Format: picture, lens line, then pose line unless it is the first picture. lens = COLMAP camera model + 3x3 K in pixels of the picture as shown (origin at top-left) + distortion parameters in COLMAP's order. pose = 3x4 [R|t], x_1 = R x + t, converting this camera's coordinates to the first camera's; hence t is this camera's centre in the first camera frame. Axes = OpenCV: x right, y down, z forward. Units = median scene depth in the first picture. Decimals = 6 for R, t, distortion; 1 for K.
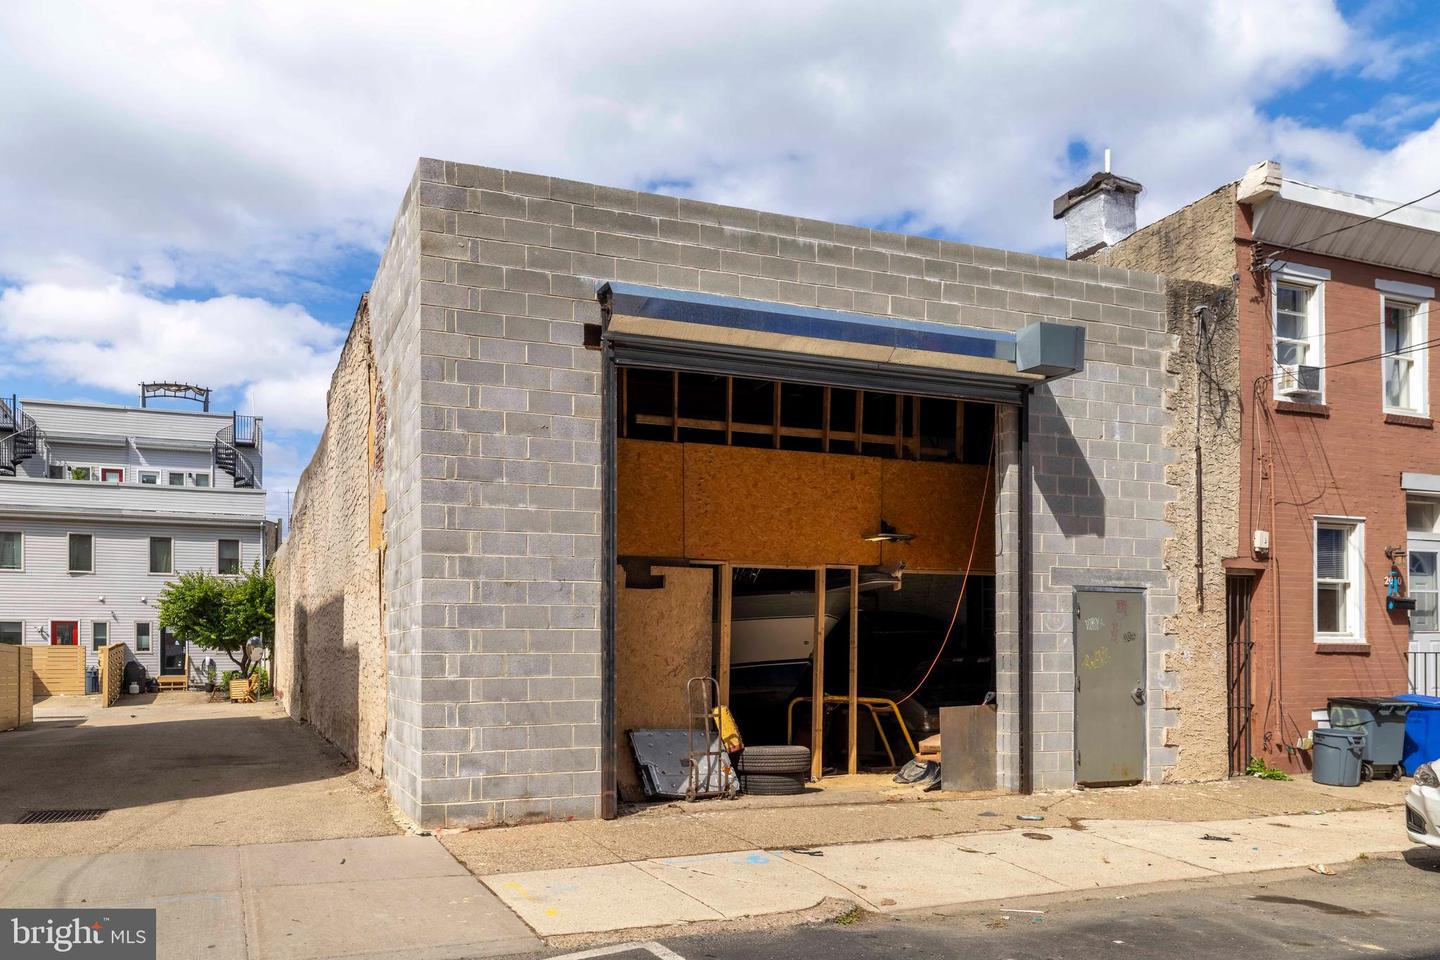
lens RADIAL K [[923.3, 0, 689.9], [0, 923.3, 625.8], [0, 0, 1]] dist [0.010100, -0.005546]
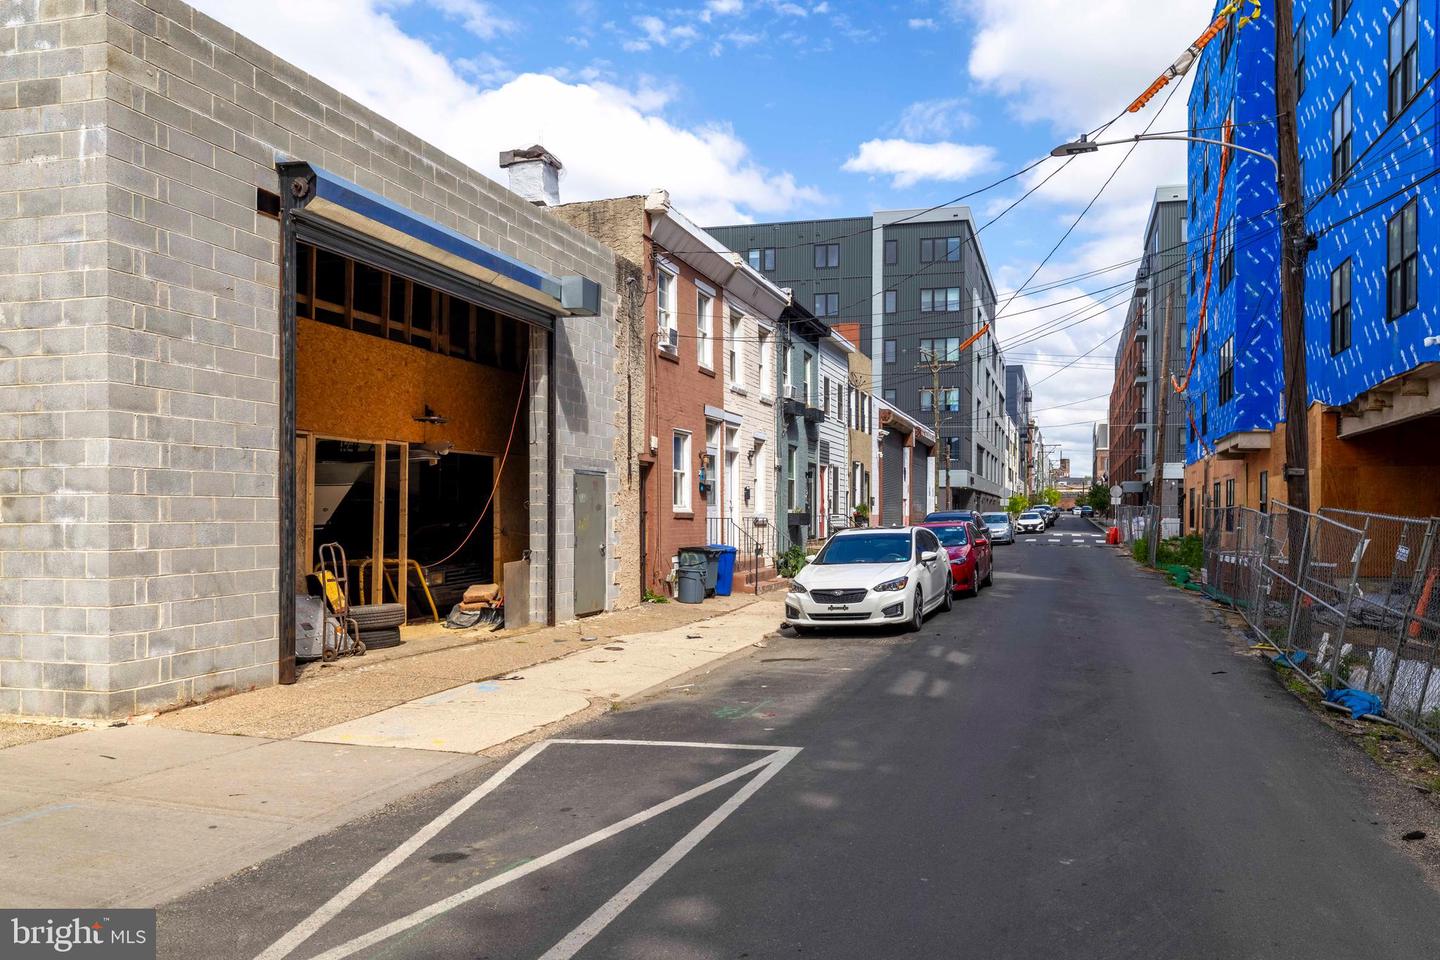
lens RADIAL K [[941.9, 0, 724.2], [0, 941.9, 495.4], [0, 0, 1]] dist [-0.005336, -0.004171]
pose [[0.611176, 0.016418, 0.791324, -0.543984], [-0.022216, 0.999747, -0.003584, -0.005442], [-0.791183, -0.015389, 0.611386, -0.013937]]
